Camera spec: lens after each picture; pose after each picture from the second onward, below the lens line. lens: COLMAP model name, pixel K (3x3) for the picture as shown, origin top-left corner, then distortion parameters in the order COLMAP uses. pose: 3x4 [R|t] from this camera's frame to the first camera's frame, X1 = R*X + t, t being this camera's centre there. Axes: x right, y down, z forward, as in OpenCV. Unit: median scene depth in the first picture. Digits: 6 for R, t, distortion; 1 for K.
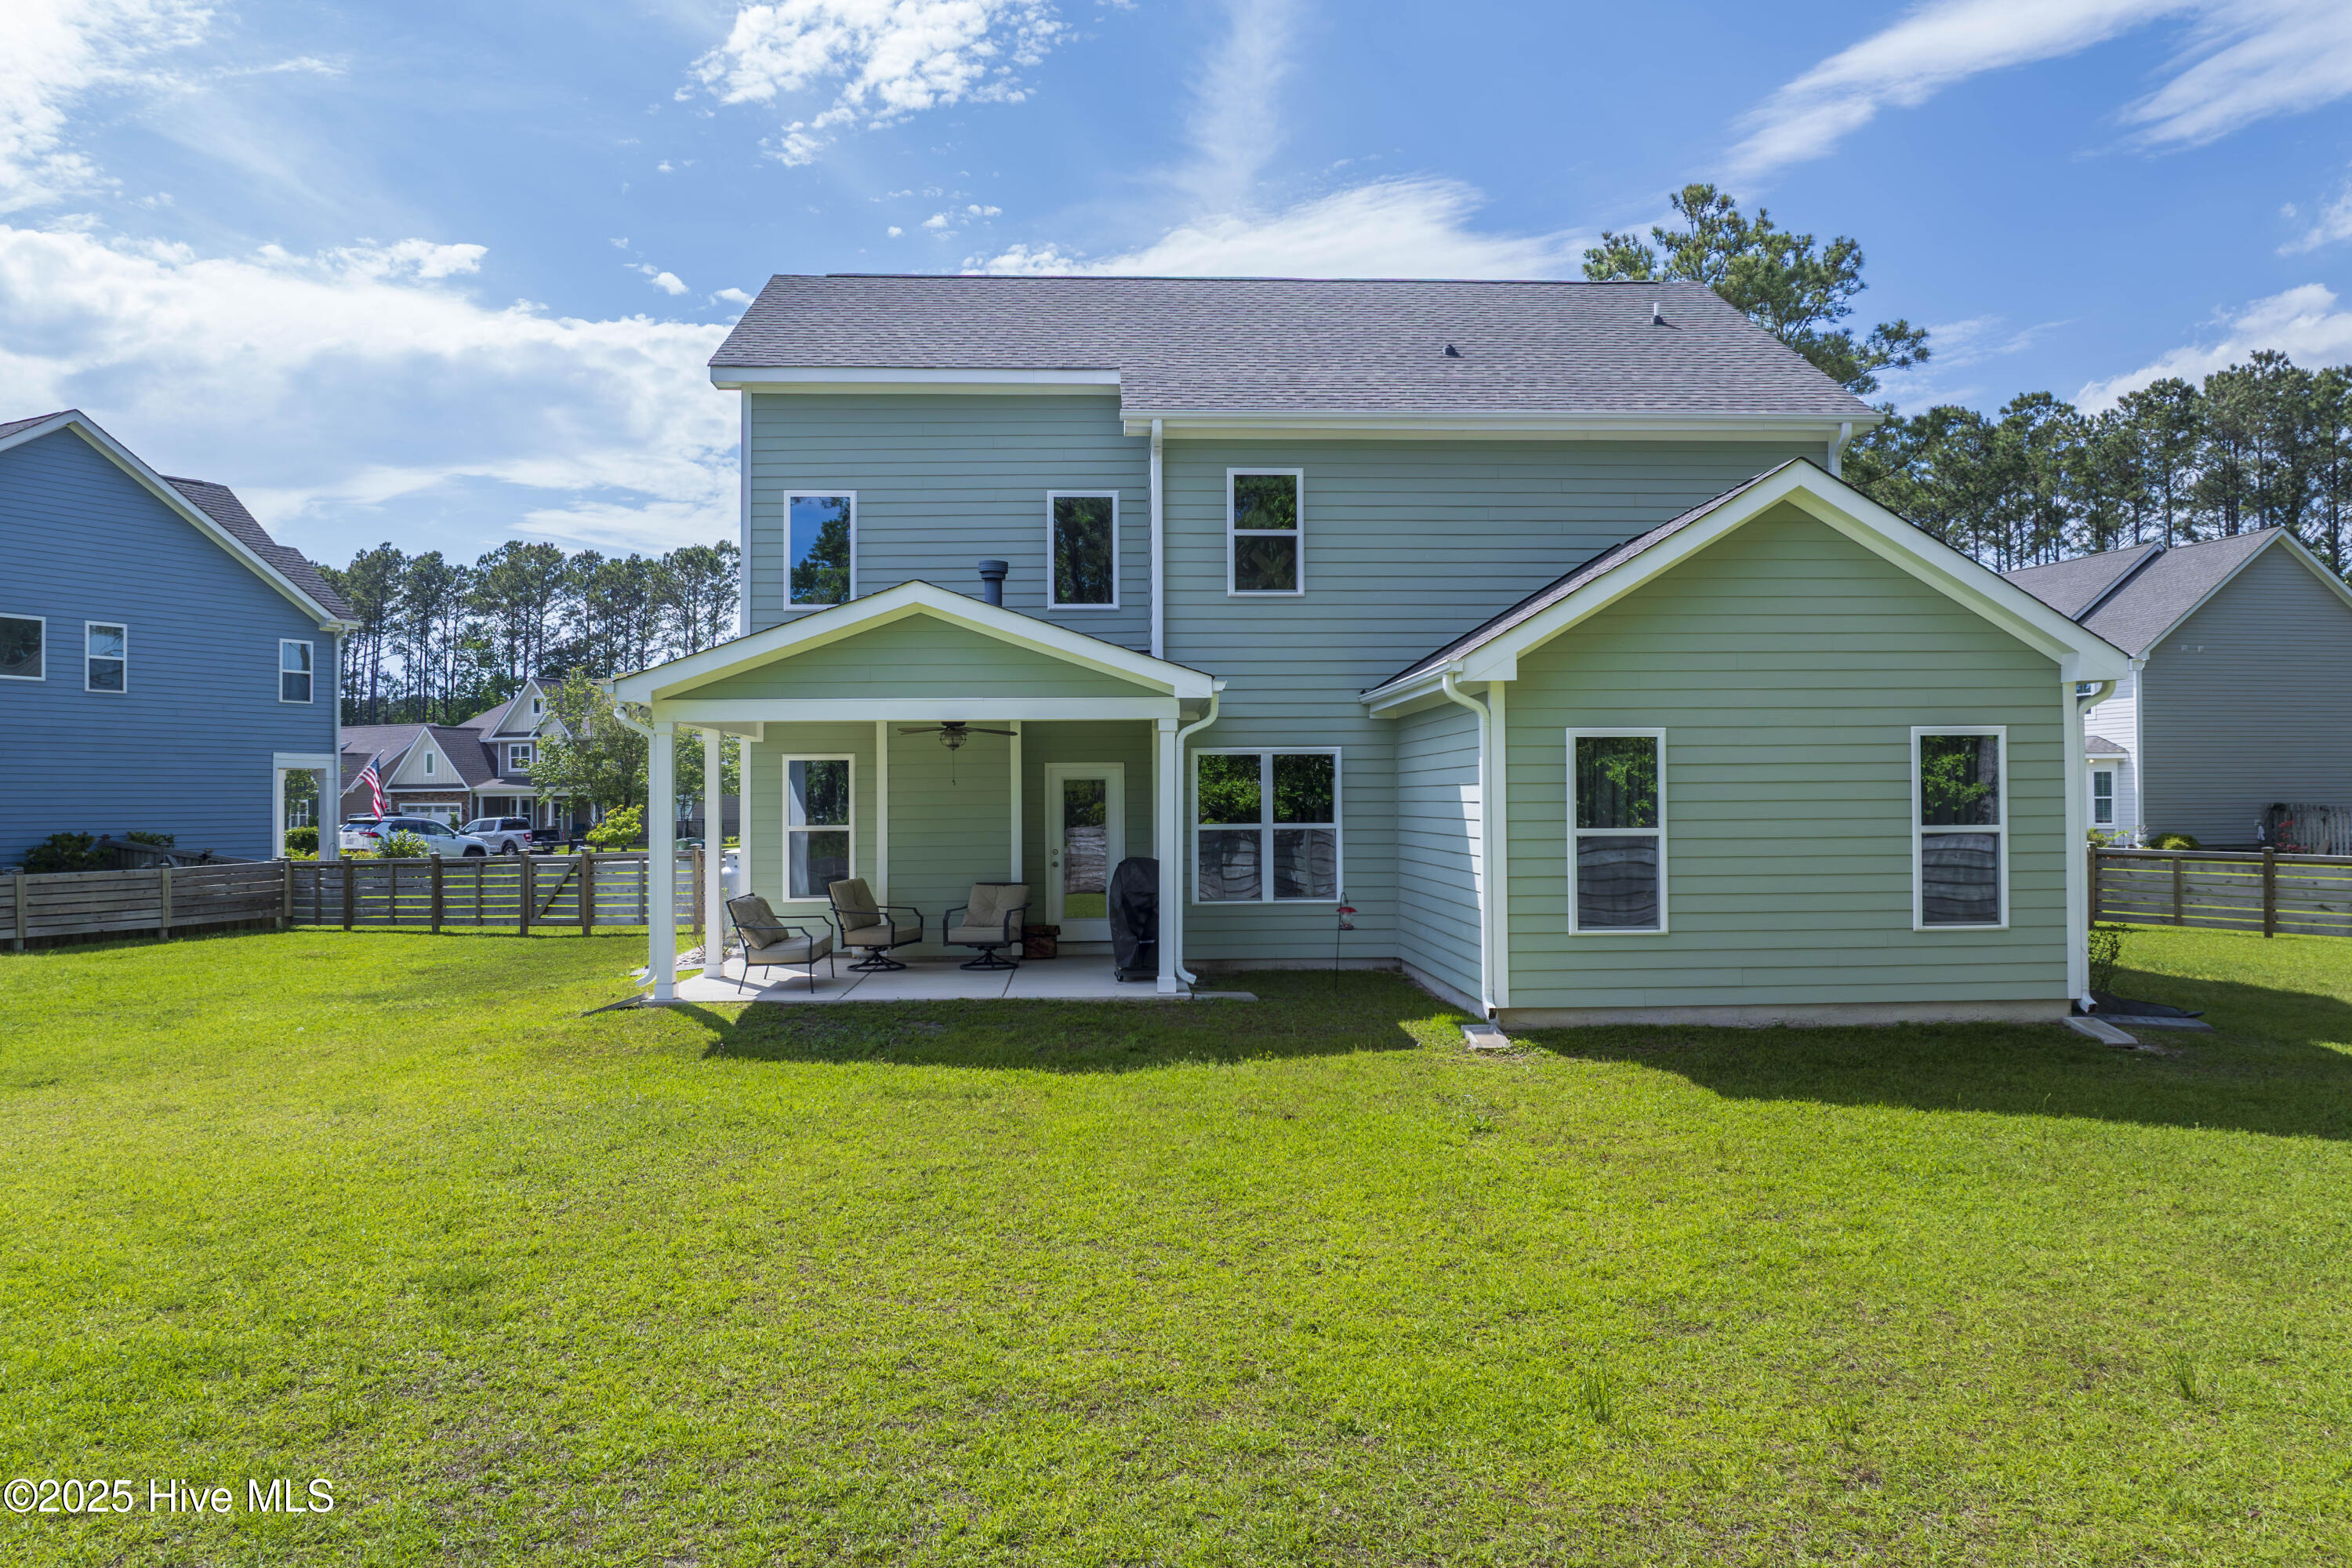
lens RADIAL K [[1659.4, 0, 1185.6], [0, 1659.4, 808.5], [0, 0, 1]] dist [-0.029410, -0.000545]
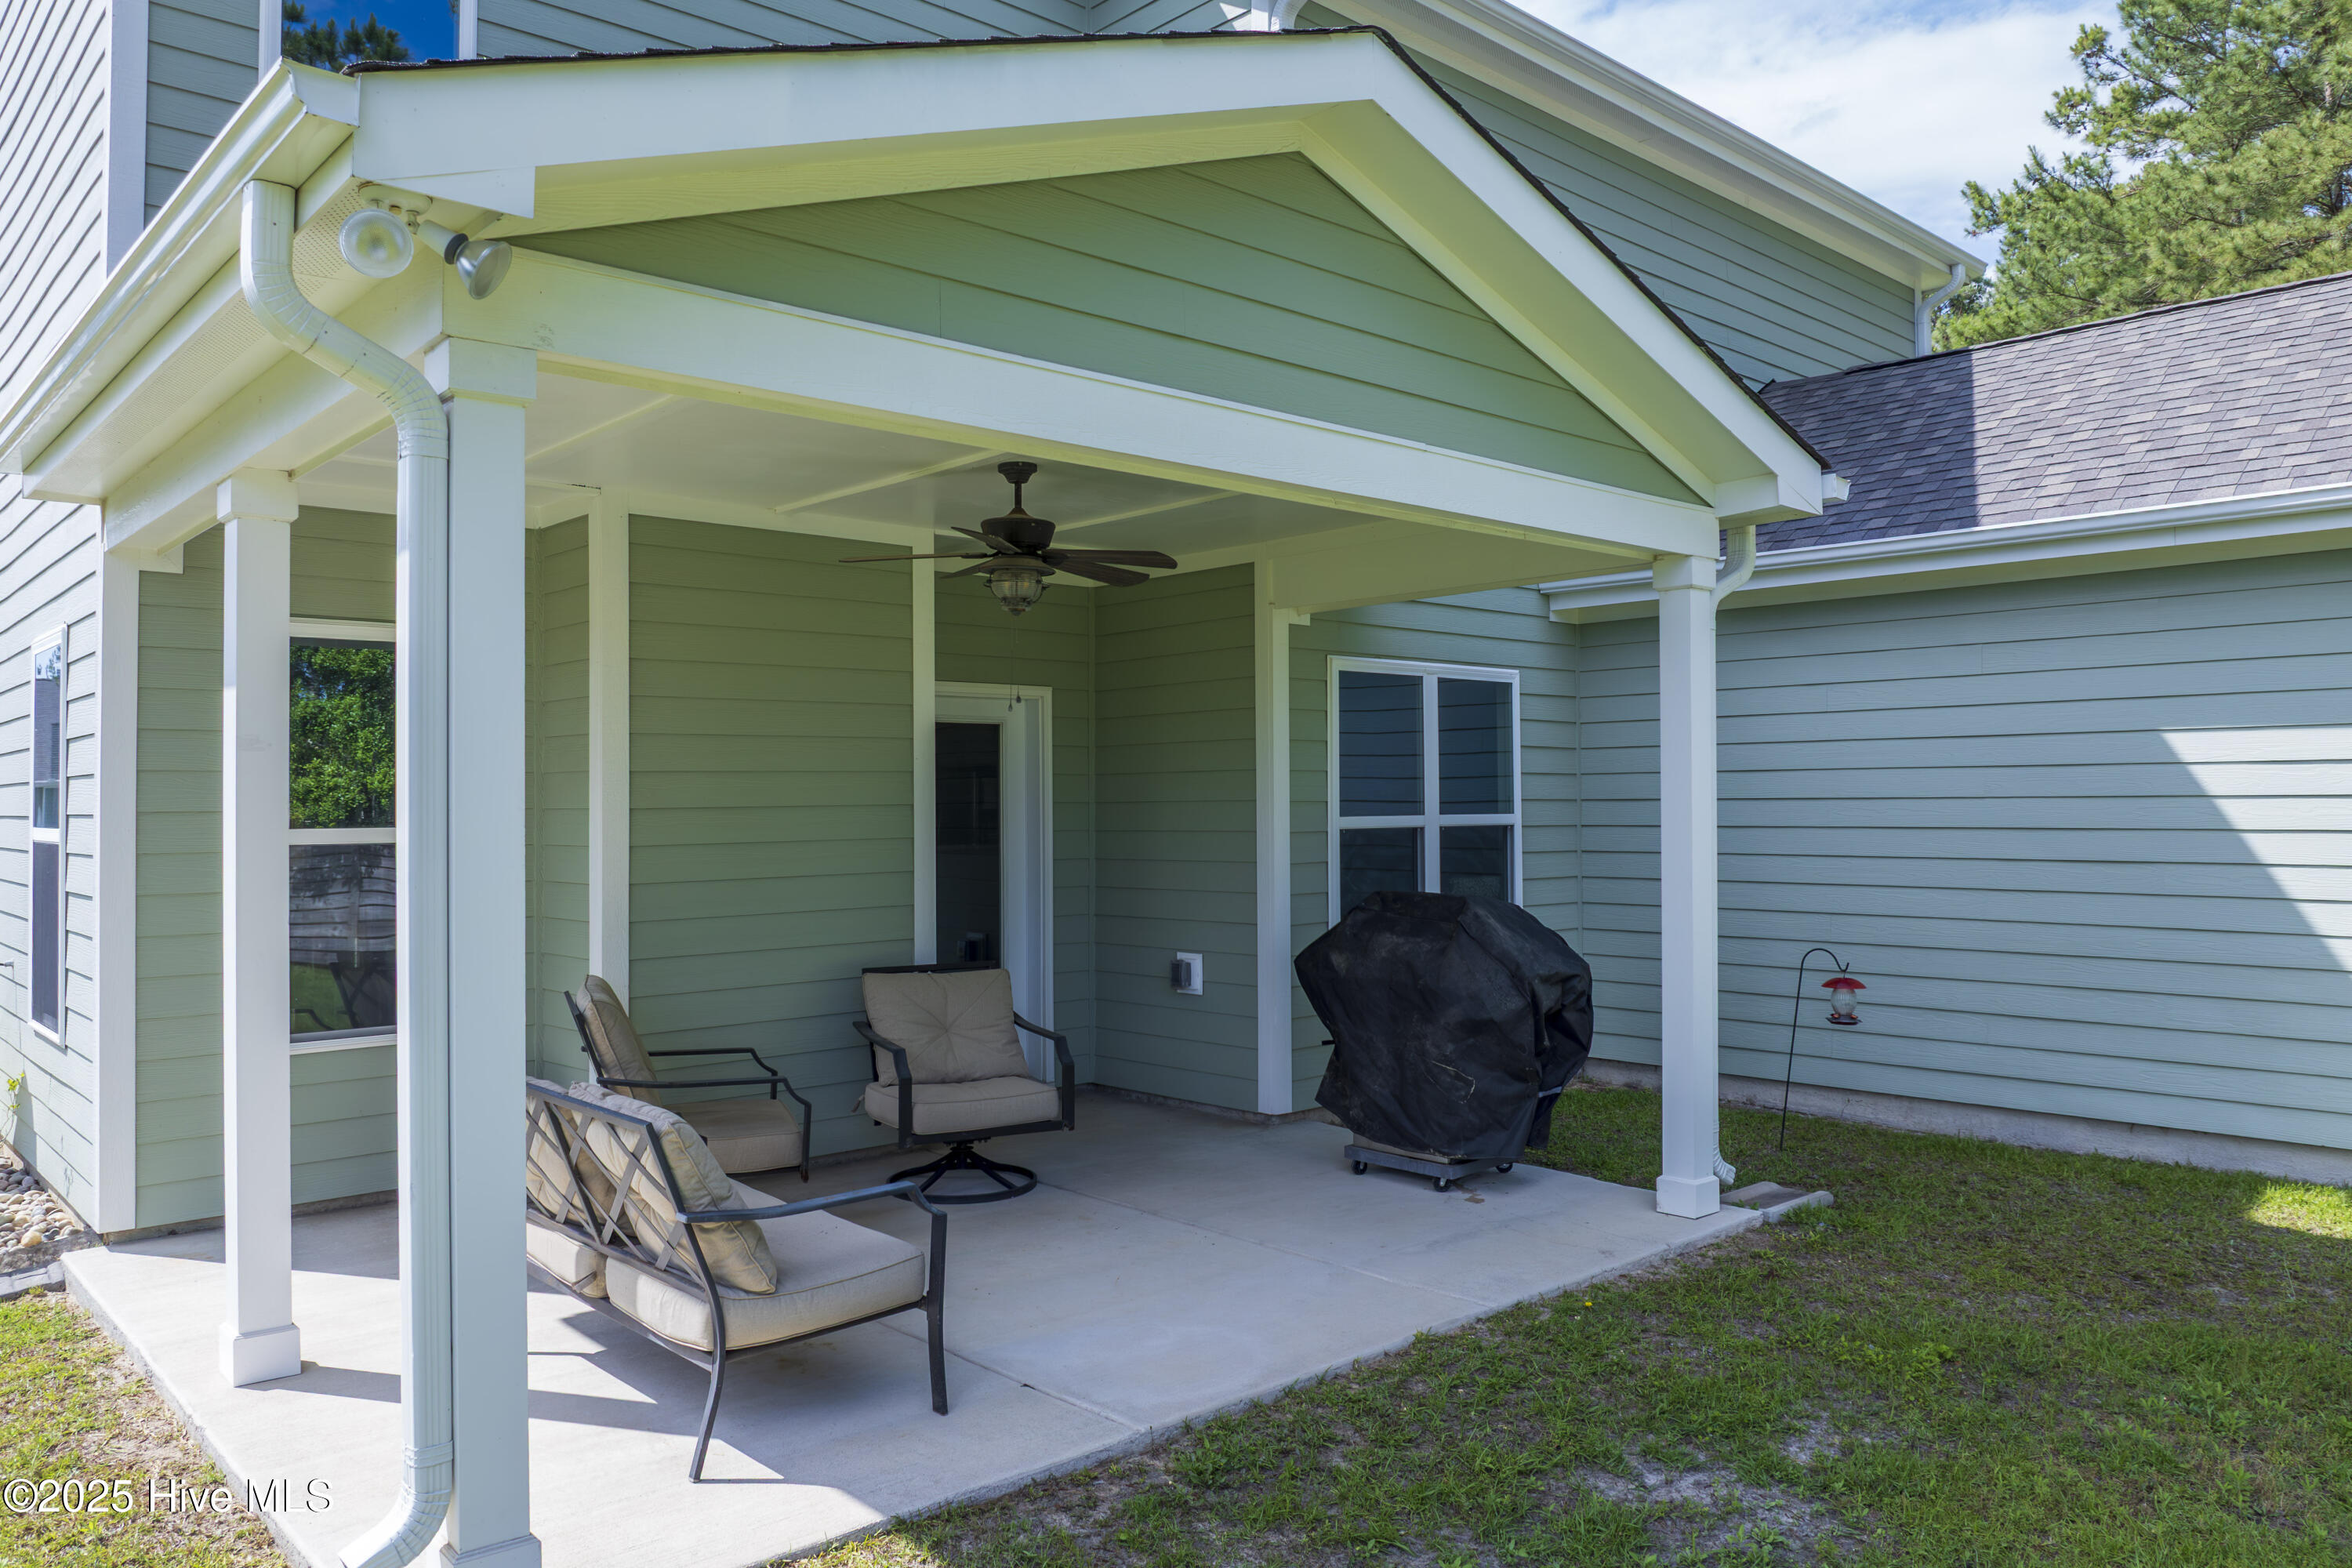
lens RADIAL K [[1685.7, 0, 1181.5], [0, 1685.7, 714.1], [0, 0, 1]] dist [-0.045675, 0.000372]
pose [[0.764256, 0.042477, 0.643513, -0.331643], [-0.001742, 0.997961, -0.063805, 0.010919], [-0.644911, 0.047642, 0.762771, 0.660947]]
